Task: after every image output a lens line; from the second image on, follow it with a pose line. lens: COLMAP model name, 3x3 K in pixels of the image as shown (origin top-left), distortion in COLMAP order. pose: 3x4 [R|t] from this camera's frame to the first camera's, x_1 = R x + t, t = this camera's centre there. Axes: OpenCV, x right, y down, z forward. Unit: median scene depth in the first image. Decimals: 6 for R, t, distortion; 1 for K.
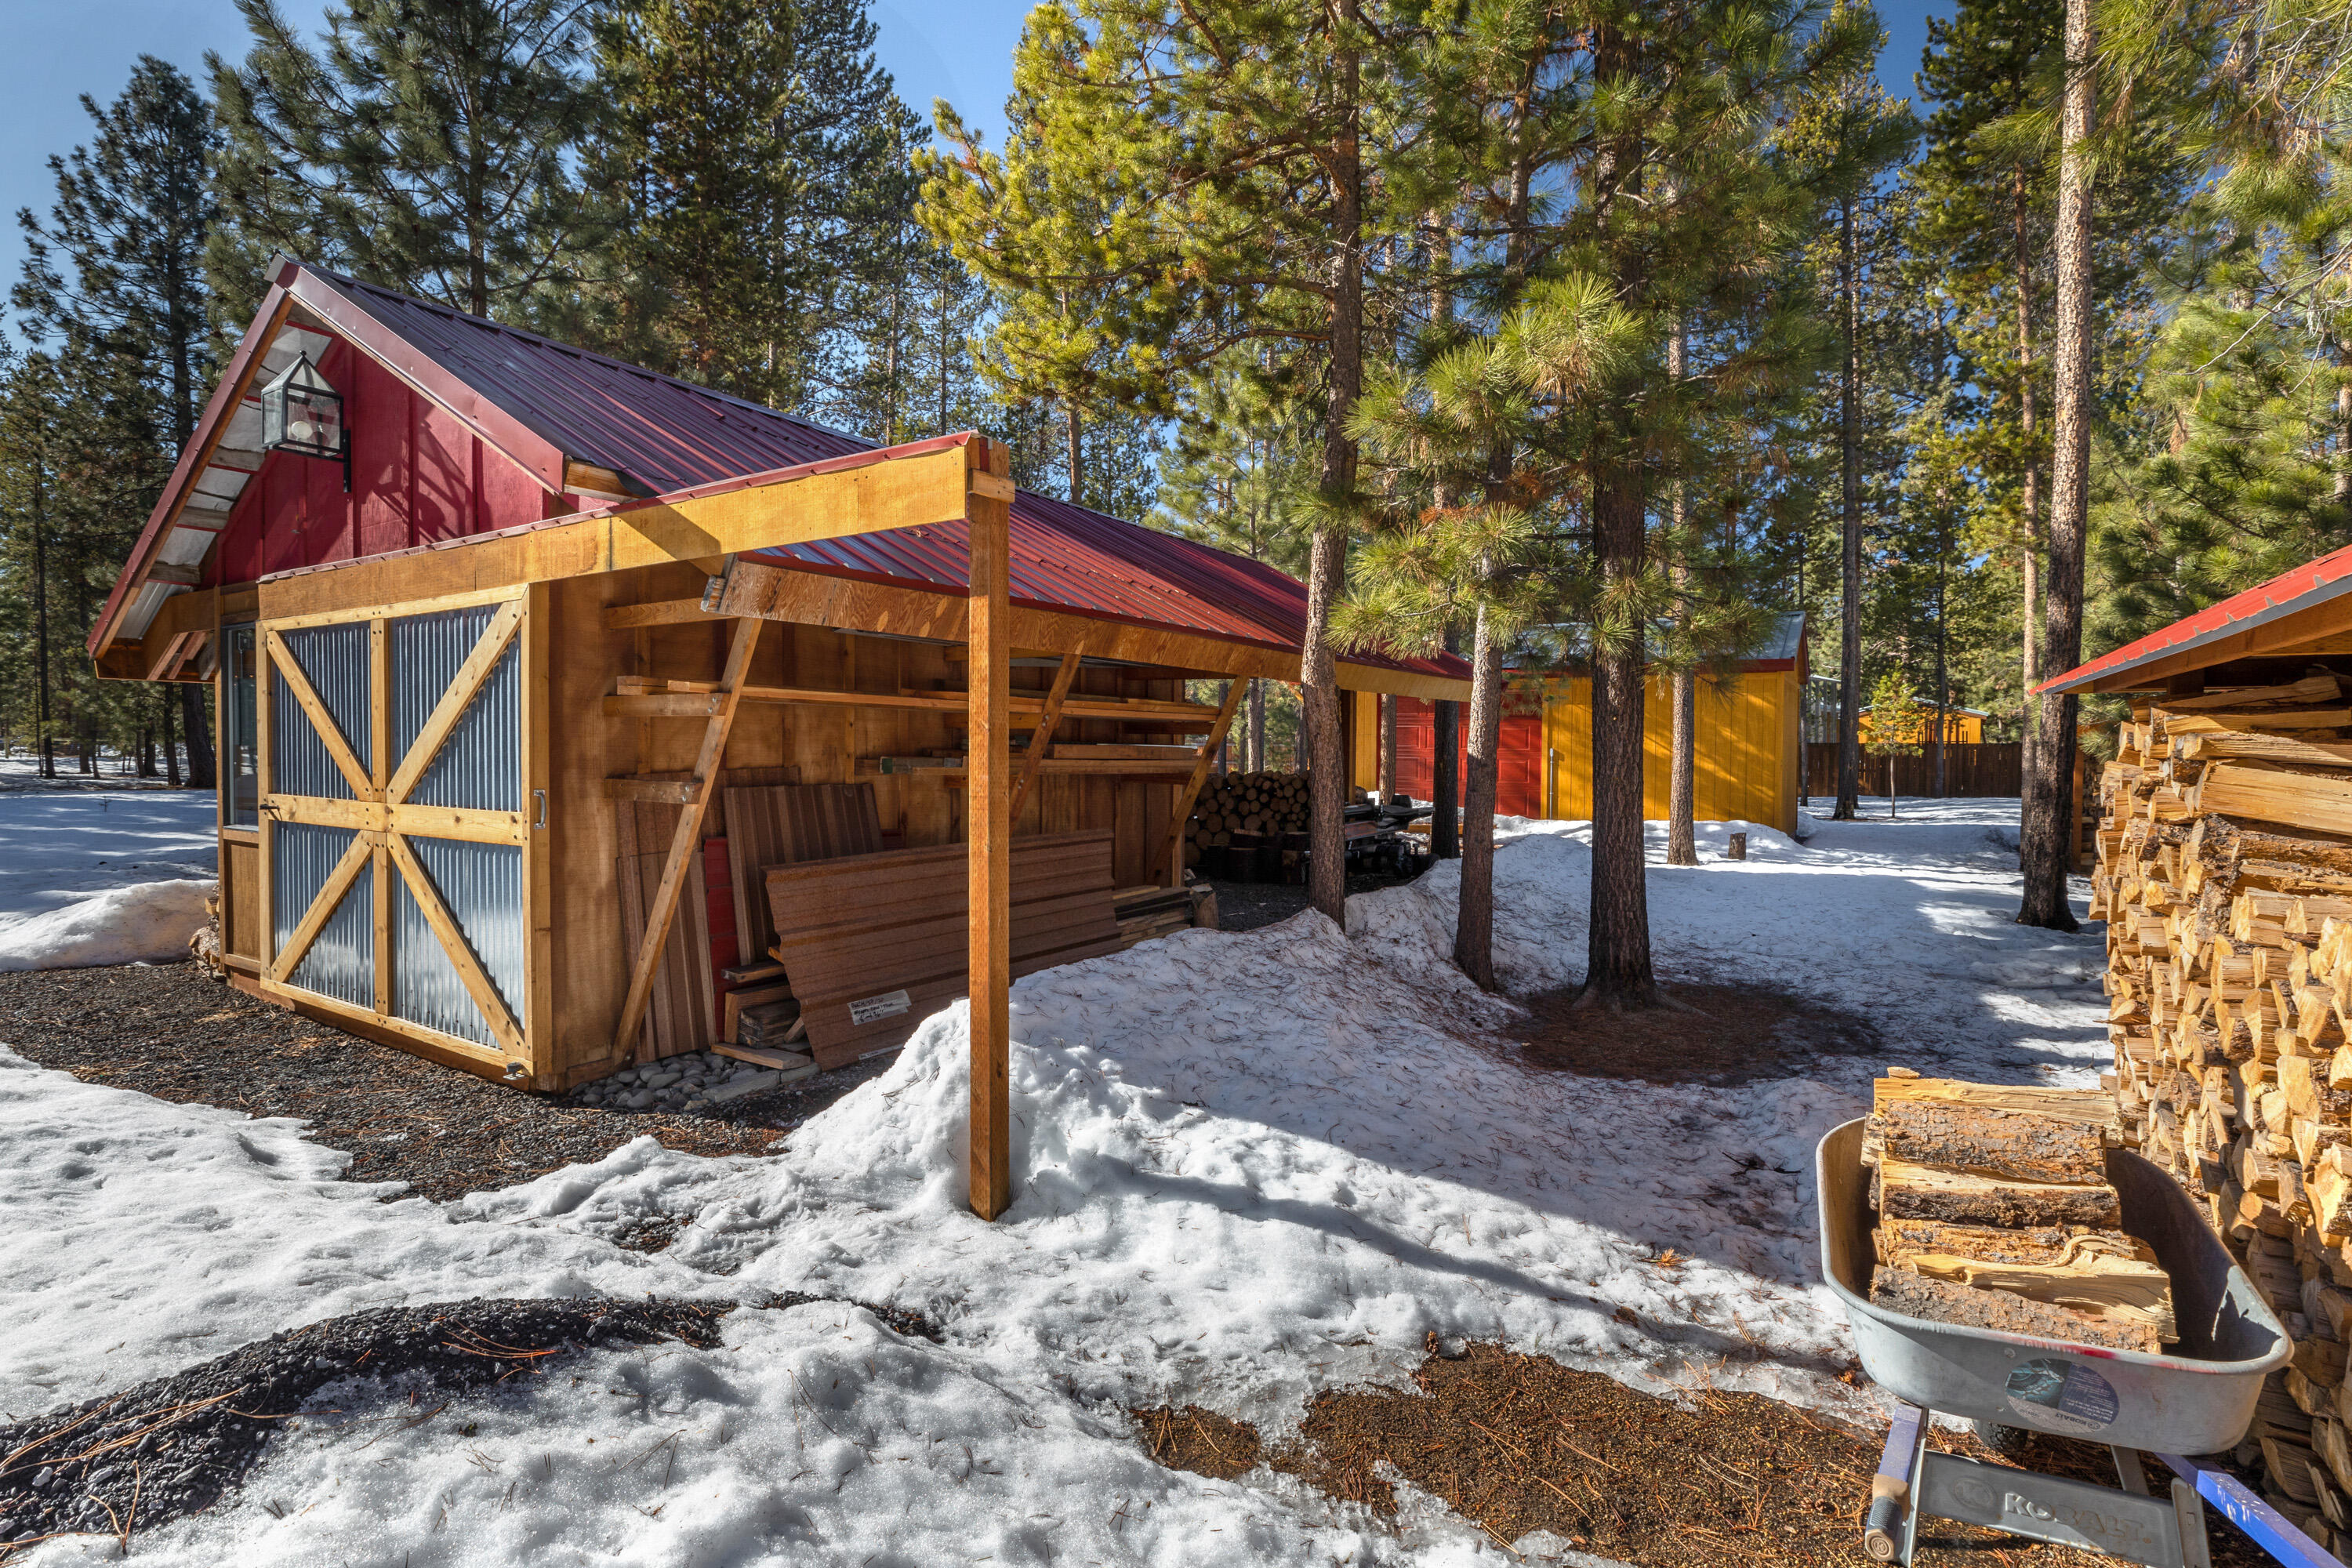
lens RADIAL K [[1098.6, 0, 1176.0], [0, 1098.6, 784.0], [0, 0, 1]] dist [-0.012835, -0.000295]
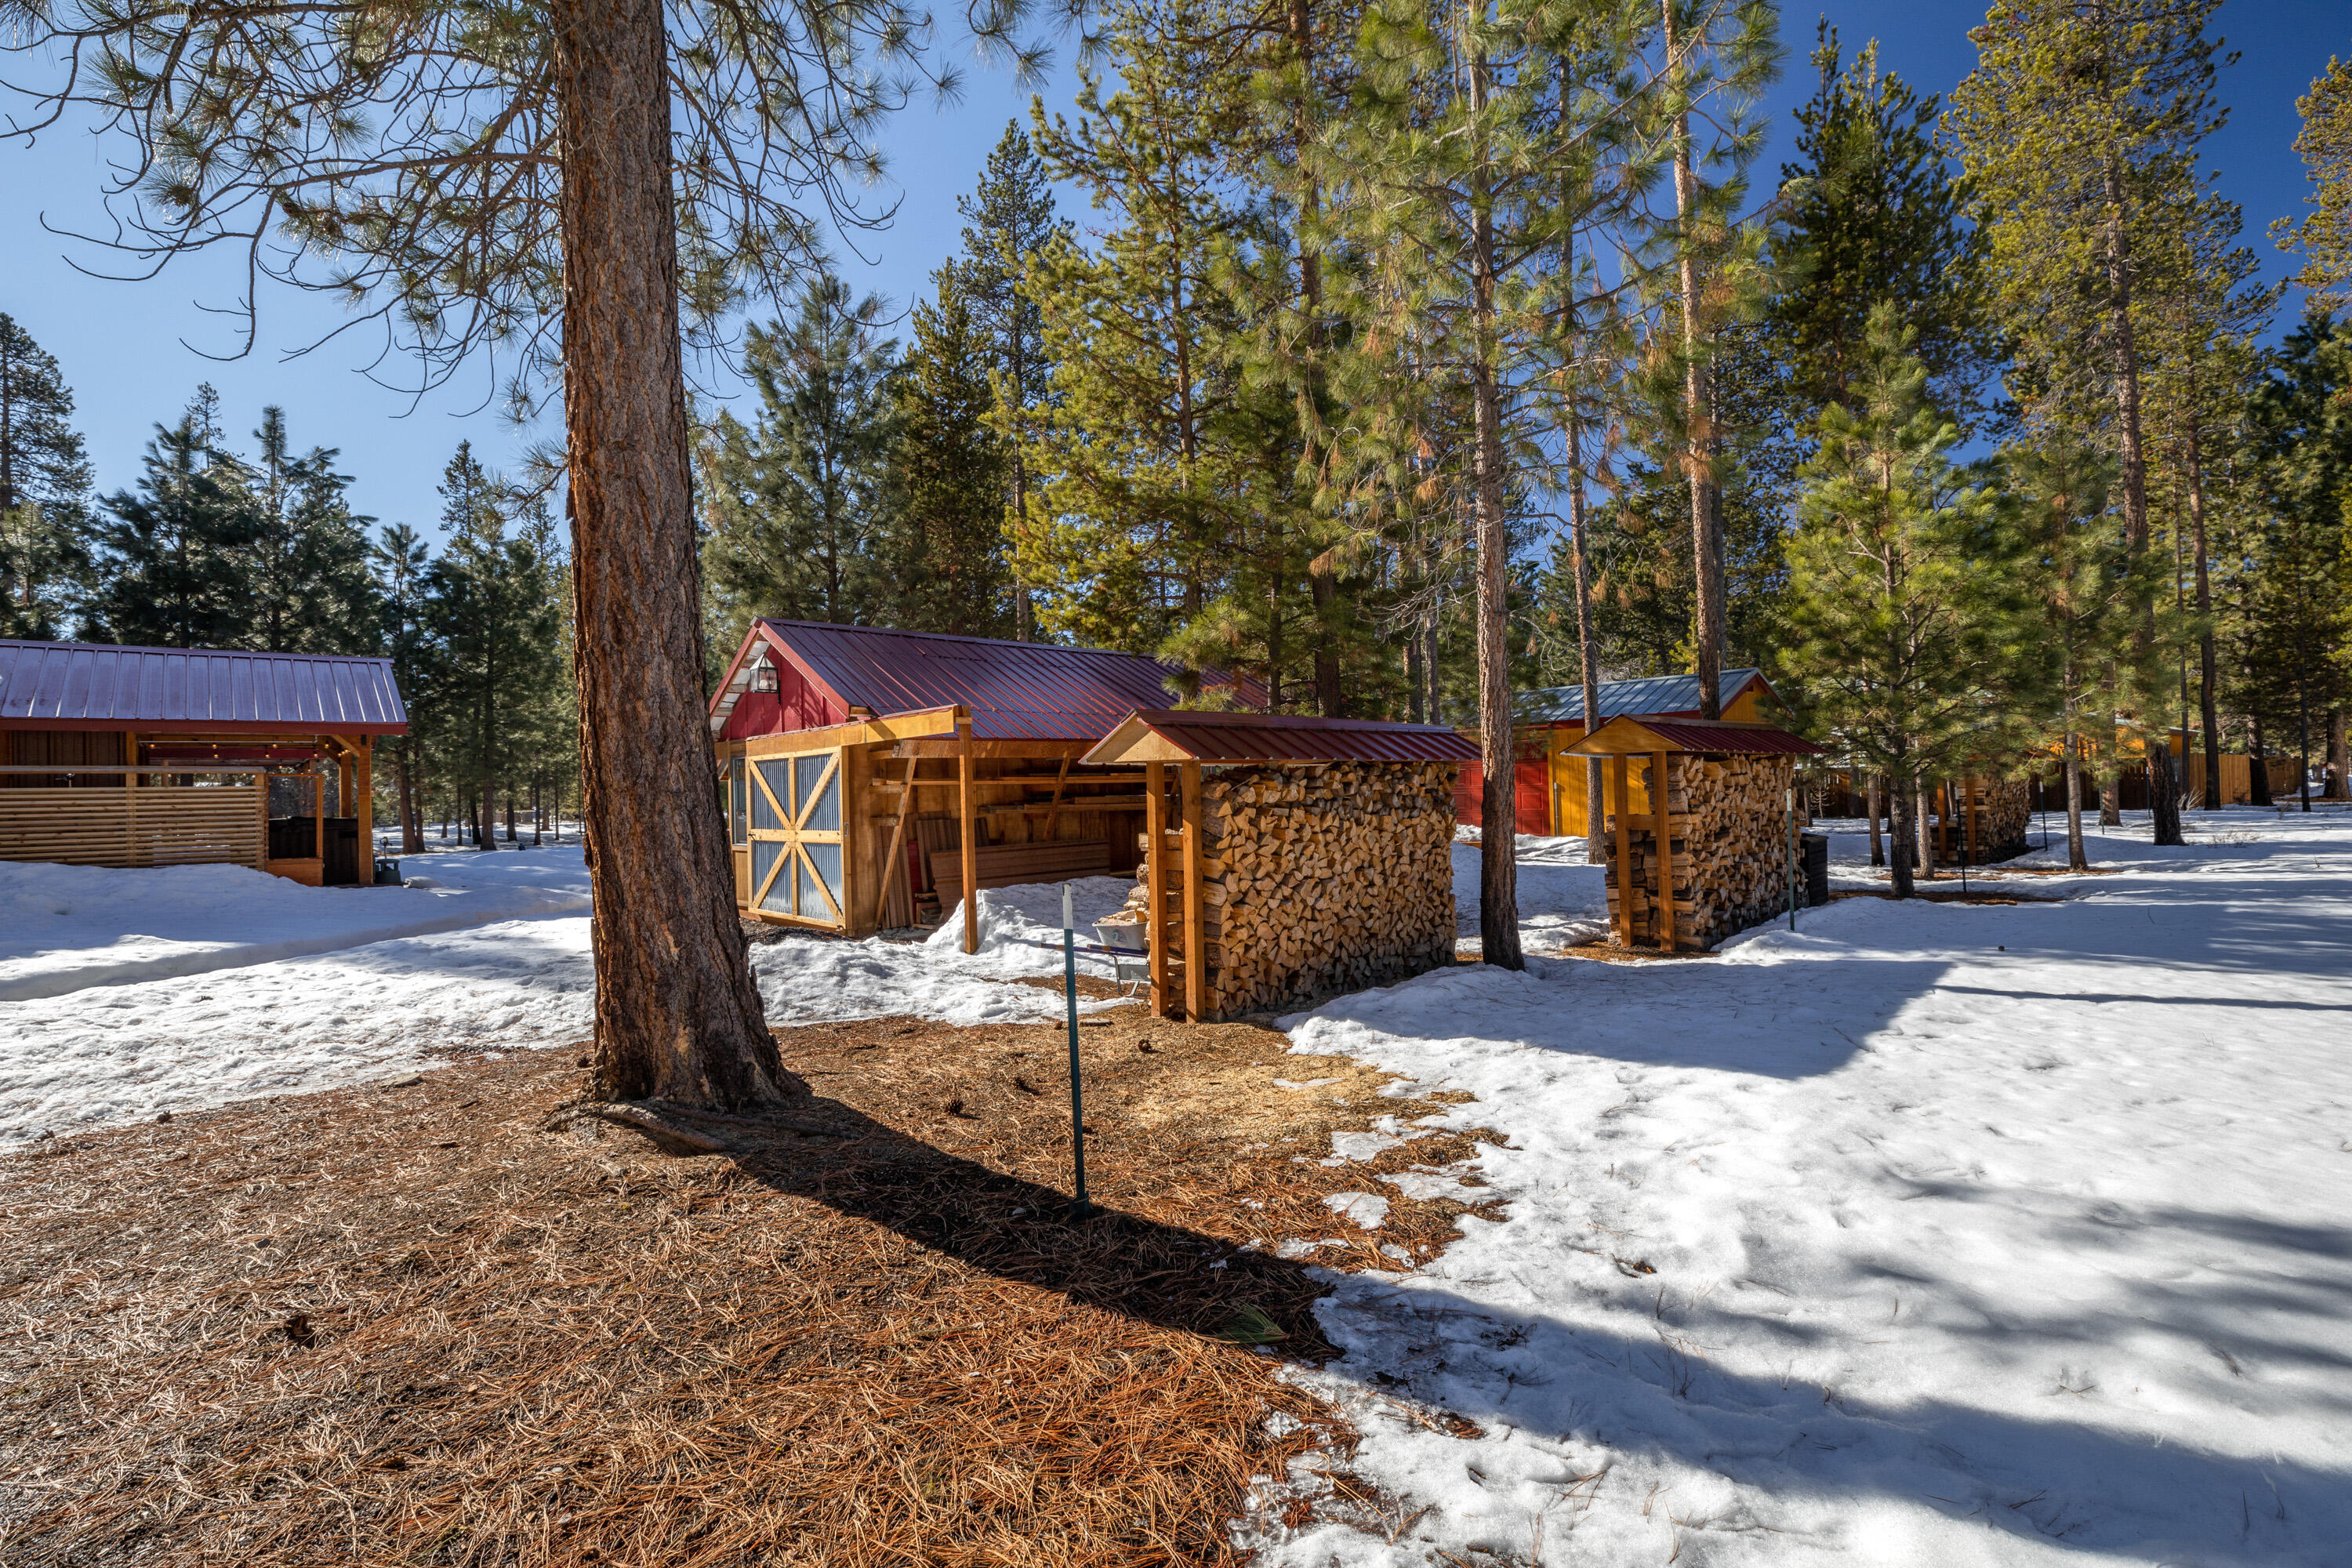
lens RADIAL K [[1051.3, 0, 1176.0], [0, 1051.3, 784.0], [0, 0, 1]] dist [-0.012095, -0.000192]
pose [[0.964642, -0.036048, -0.261088, 0.834917], [0.024825, 0.998626, -0.046159, 0.048379], [0.262393, 0.038045, 0.964211, -1.217489]]
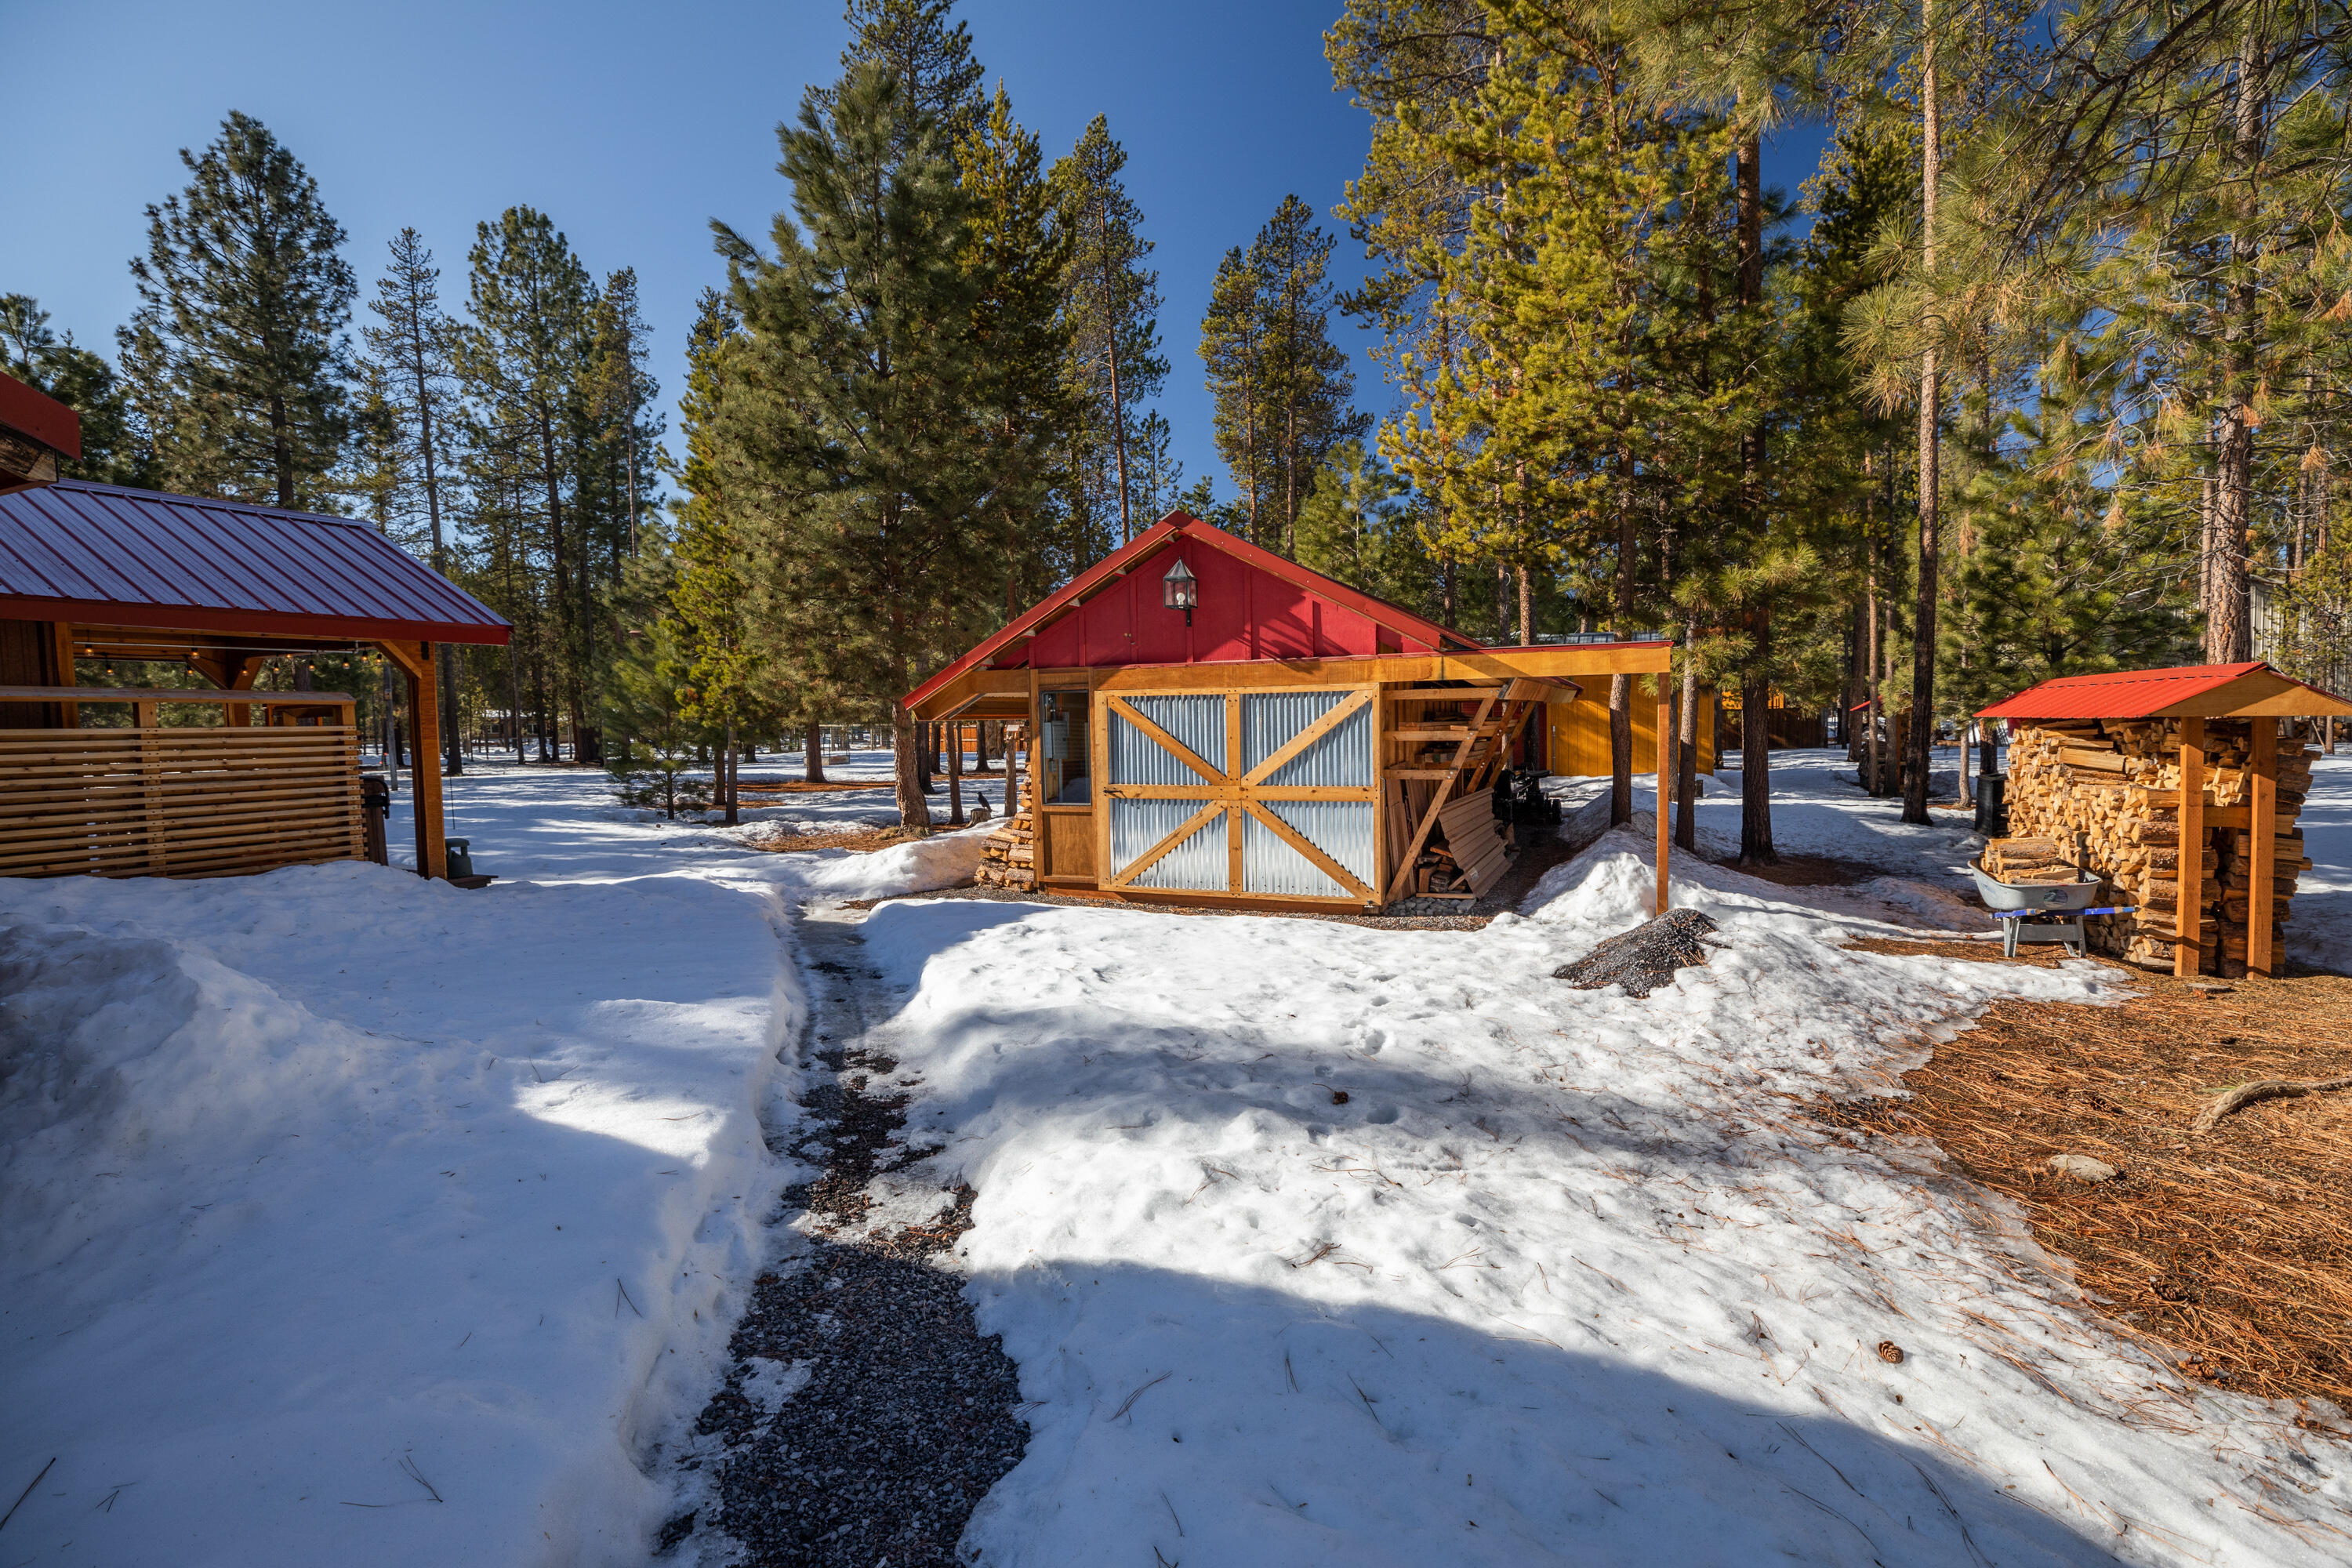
lens RADIAL K [[1051.3, 0, 1176.0], [0, 1051.3, 784.0], [0, 0, 1]] dist [-0.012095, -0.000192]
pose [[0.988519, -0.036643, 0.146587, -1.234087], [0.032850, 0.999062, 0.028219, -0.049331], [-0.147483, -0.023080, 0.988795, -0.983844]]
